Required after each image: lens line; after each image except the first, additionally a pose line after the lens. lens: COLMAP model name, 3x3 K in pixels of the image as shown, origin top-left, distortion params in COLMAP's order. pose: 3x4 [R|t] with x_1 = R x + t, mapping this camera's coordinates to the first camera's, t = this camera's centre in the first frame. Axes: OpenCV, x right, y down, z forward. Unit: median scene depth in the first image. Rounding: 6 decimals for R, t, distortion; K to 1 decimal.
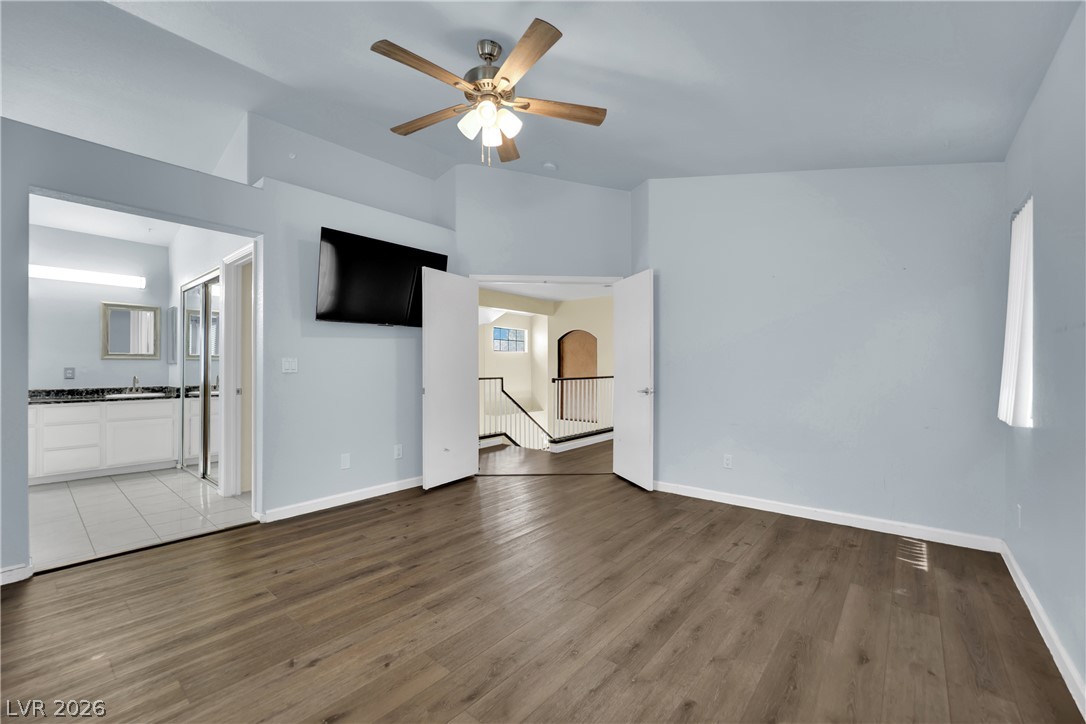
lens RADIAL K [[452.1, 0, 536.6], [0, 452.1, 362.6], [0, 0, 1]] dist [-0.021231, -0.000418]
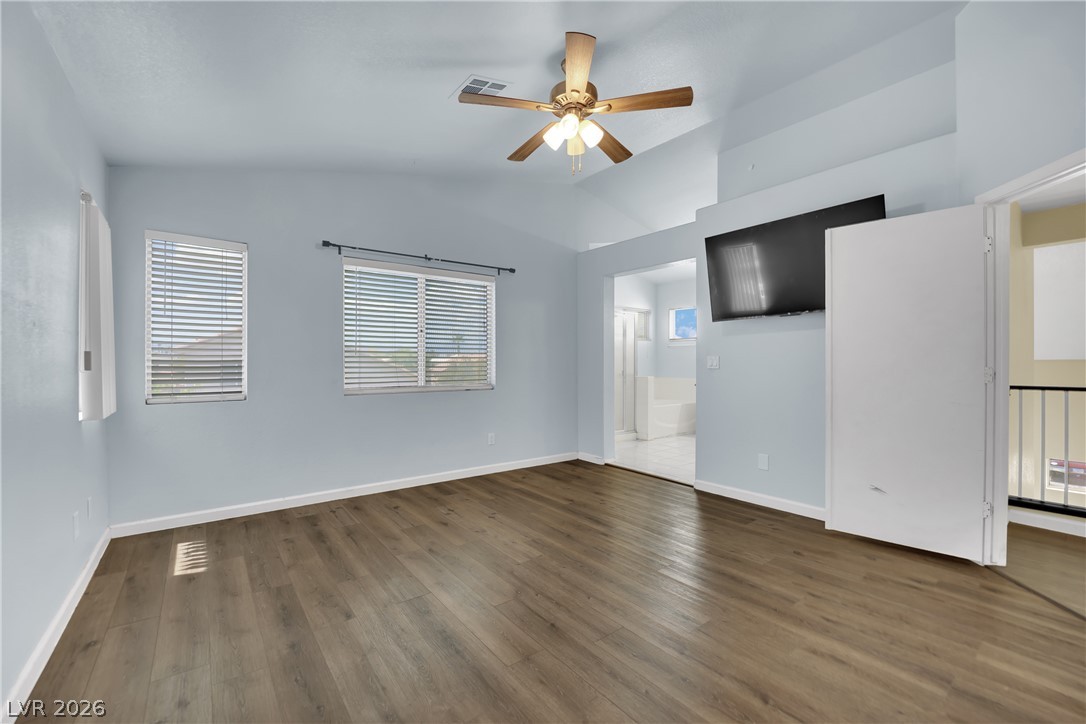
lens RADIAL K [[448.4, 0, 541.6], [0, 448.4, 358.9], [0, 0, 1]] dist [-0.016865, -0.000550]
pose [[-0.212312, -0.007179, -0.977175, 0.823035], [0.005443, 0.999949, -0.008529, 0.006919], [0.977187, -0.007130, -0.212262, 1.000011]]
